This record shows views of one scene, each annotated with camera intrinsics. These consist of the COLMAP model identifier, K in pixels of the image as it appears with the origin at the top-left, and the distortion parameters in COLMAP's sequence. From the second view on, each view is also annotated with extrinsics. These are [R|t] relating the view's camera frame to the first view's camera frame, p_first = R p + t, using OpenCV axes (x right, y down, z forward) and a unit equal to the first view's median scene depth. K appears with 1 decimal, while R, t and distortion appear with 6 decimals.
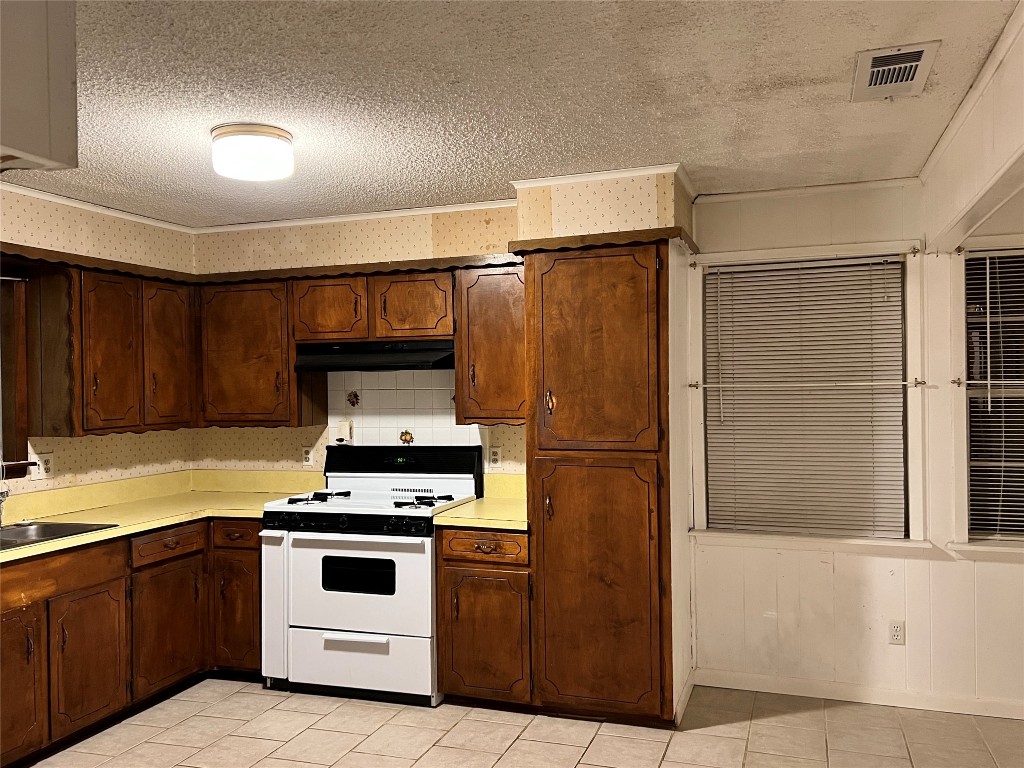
lens RADIAL K [[834.0, 0, 512.0], [0, 834.0, 384.0], [0, 0, 1]] dist [0.089301, -0.113566]
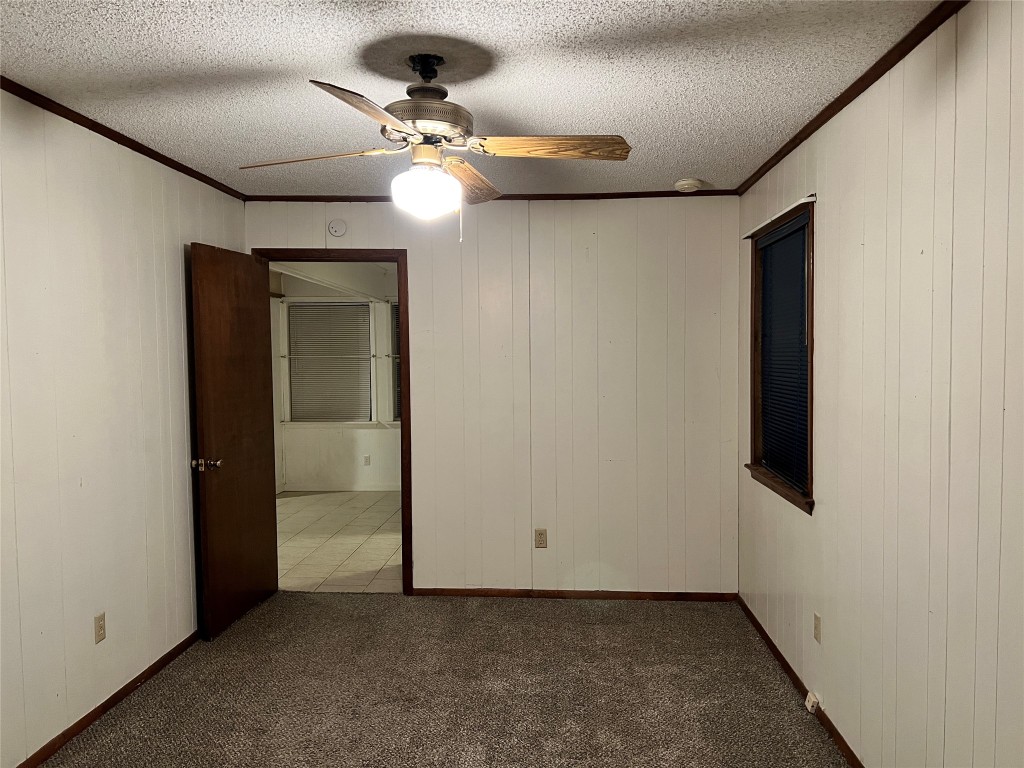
lens RADIAL K [[781.2, 0, 528.4], [0, 781.2, 386.0], [0, 0, 1]] dist [0.073905, -0.087560]
pose [[0.961054, -0.007120, 0.276268, 0.282844], [-0.005059, 0.999047, 0.043344, -0.014670], [-0.276313, -0.043054, 0.960103, -1.255855]]
